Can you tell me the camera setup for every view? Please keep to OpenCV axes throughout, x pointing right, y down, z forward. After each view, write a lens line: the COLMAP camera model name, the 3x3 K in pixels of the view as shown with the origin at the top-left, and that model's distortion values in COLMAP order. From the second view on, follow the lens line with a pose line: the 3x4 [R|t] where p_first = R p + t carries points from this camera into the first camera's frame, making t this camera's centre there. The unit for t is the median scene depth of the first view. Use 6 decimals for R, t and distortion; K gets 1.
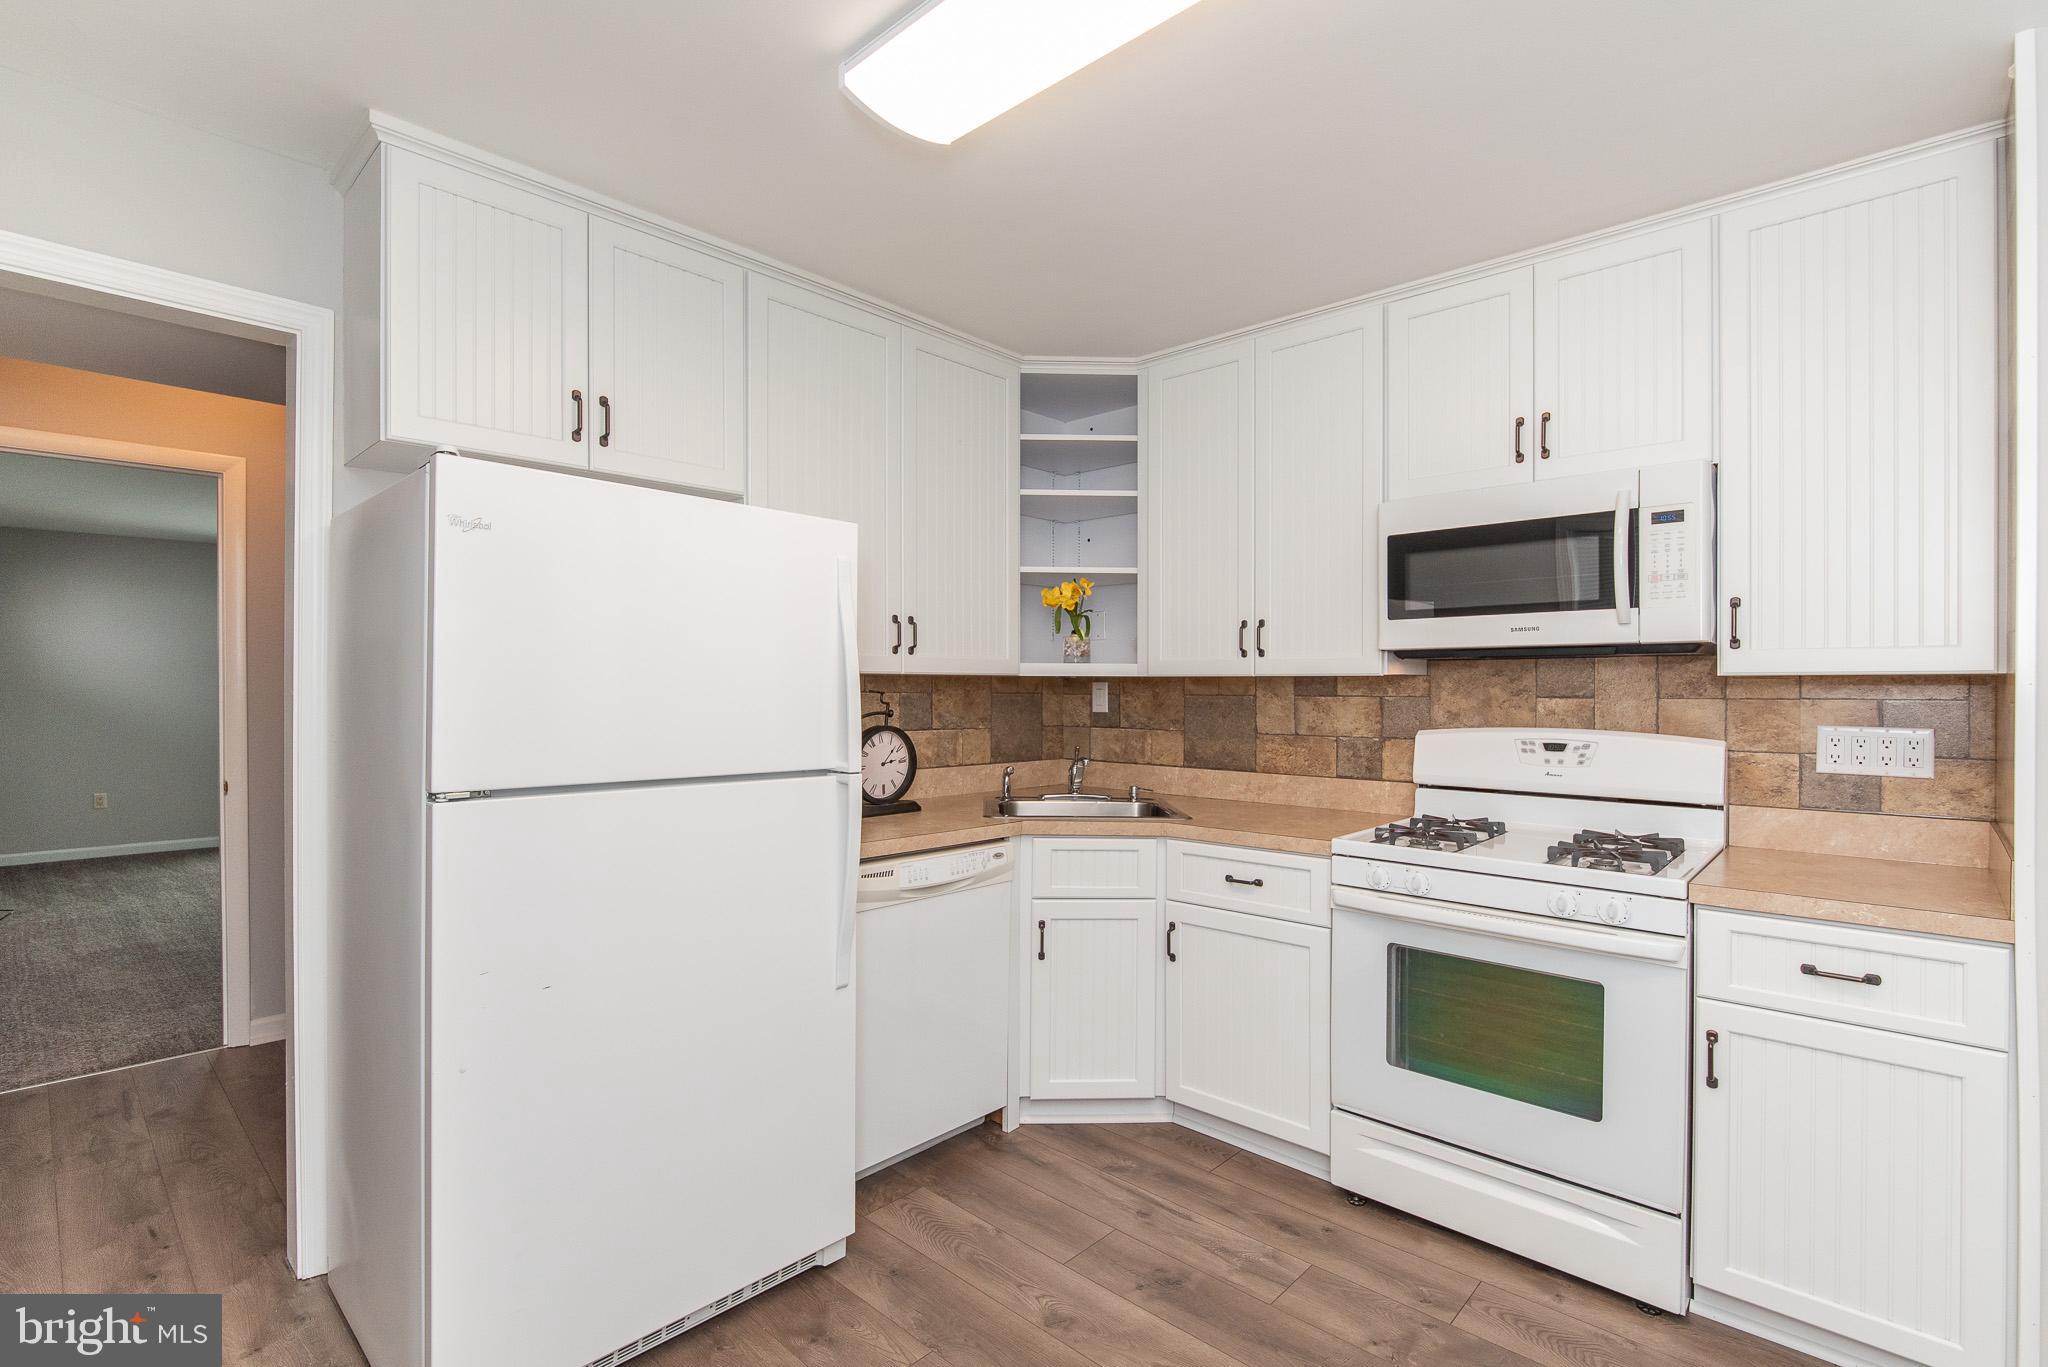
lens RADIAL K [[936.7, 0, 1031.4], [0, 936.7, 691.0], [0, 0, 1]] dist [-0.005077, -0.001484]
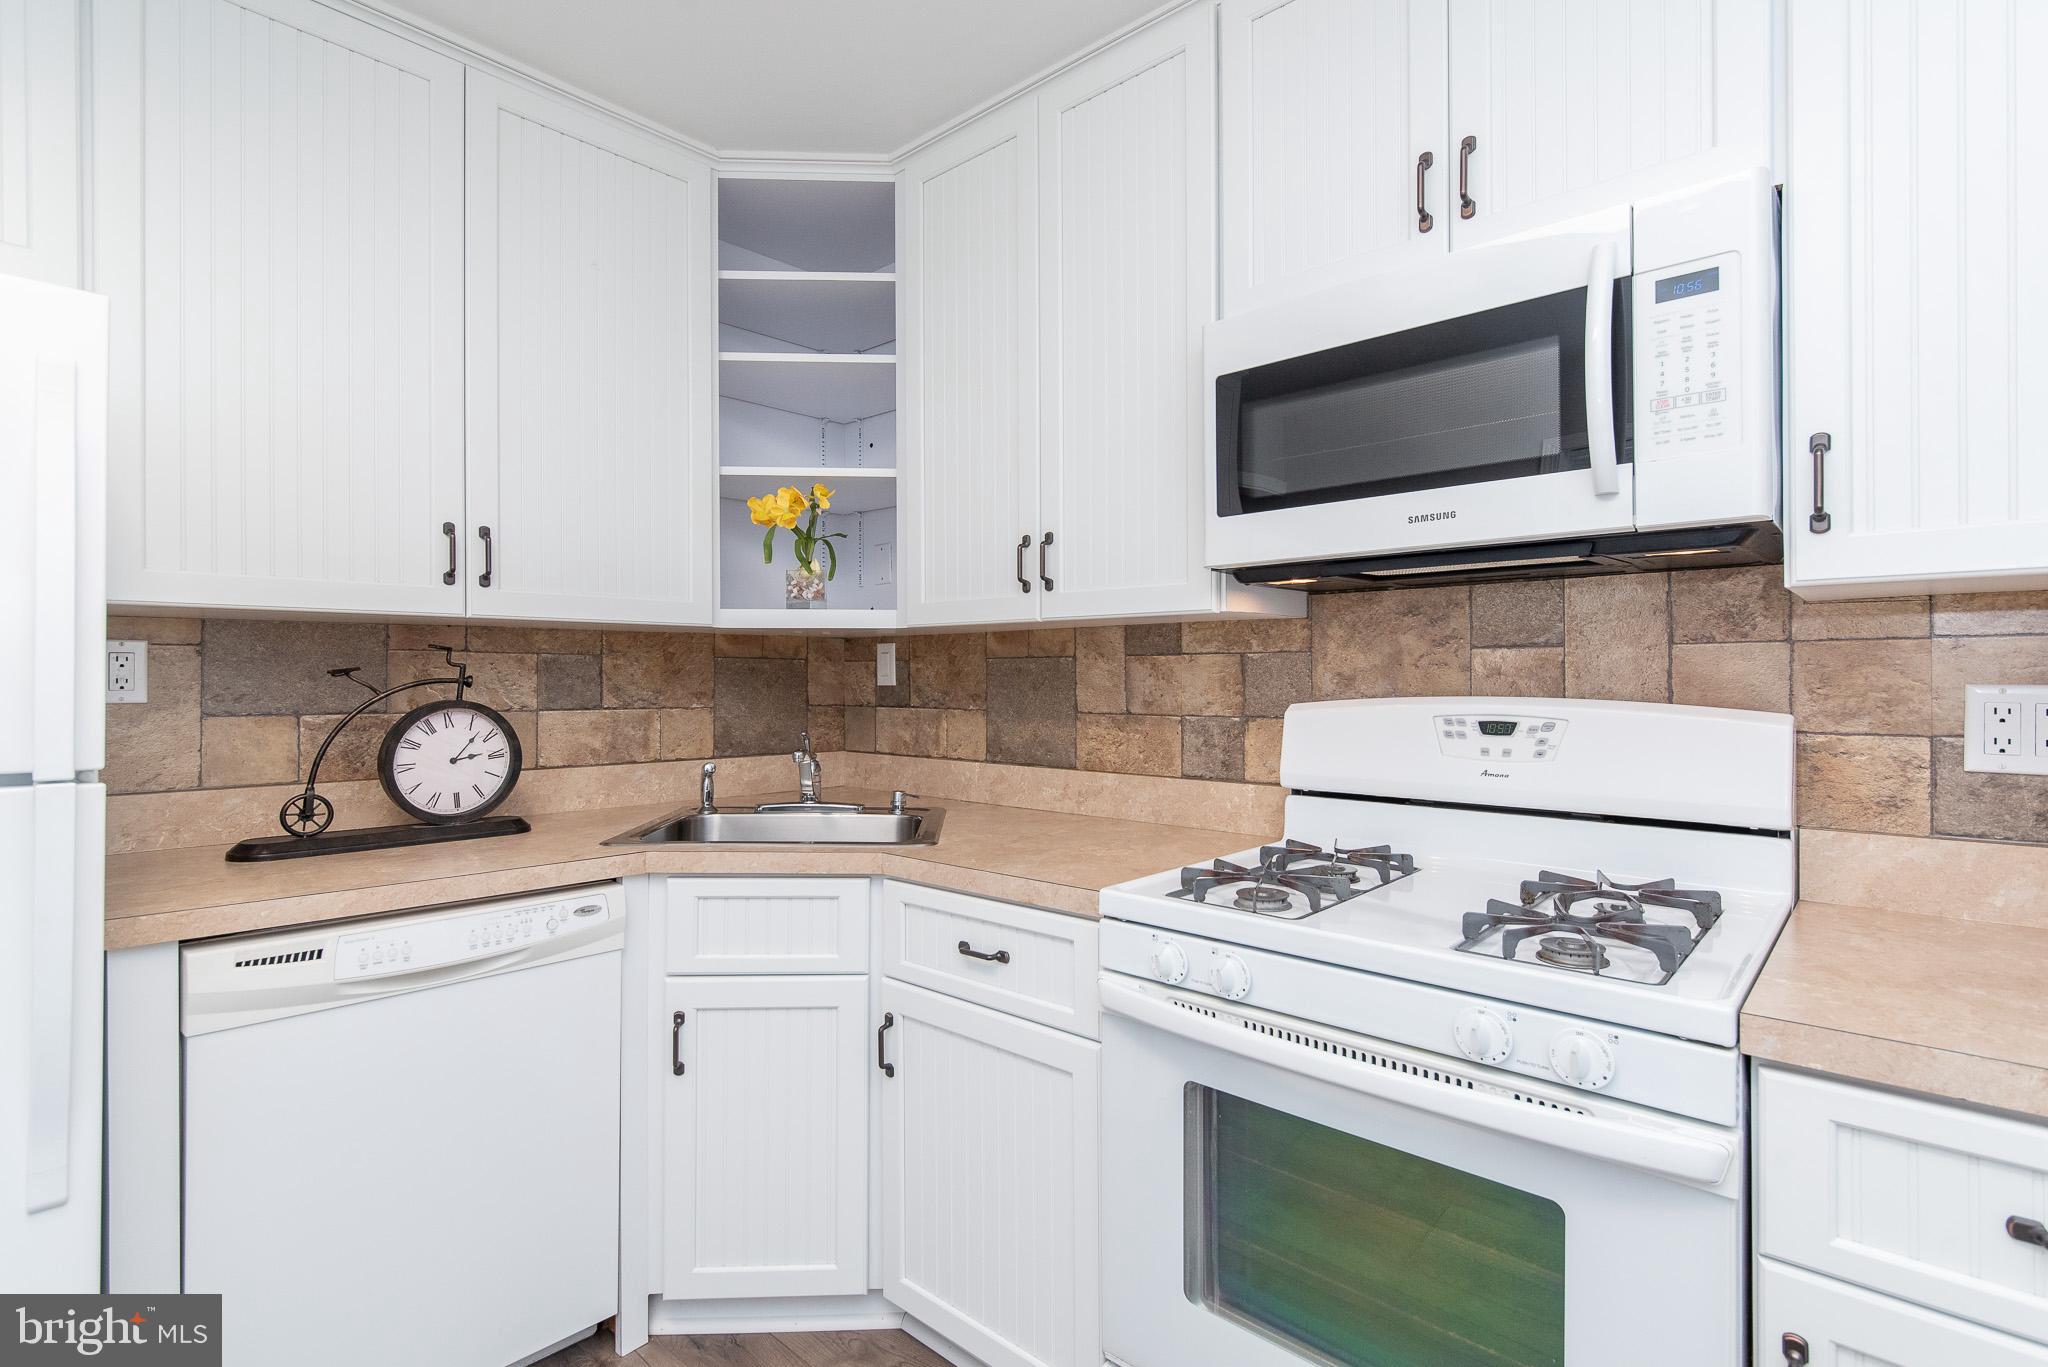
lens RADIAL K [[976.4, 0, 1014.8], [0, 976.4, 676.8], [0, 0, 1]] dist [-0.003682, 0.002296]
pose [[0.999989, -0.004565, -0.001428, 0.246806], [0.004560, 0.999983, -0.003577, 0.027451], [0.001444, 0.003571, 0.999993, 0.367863]]
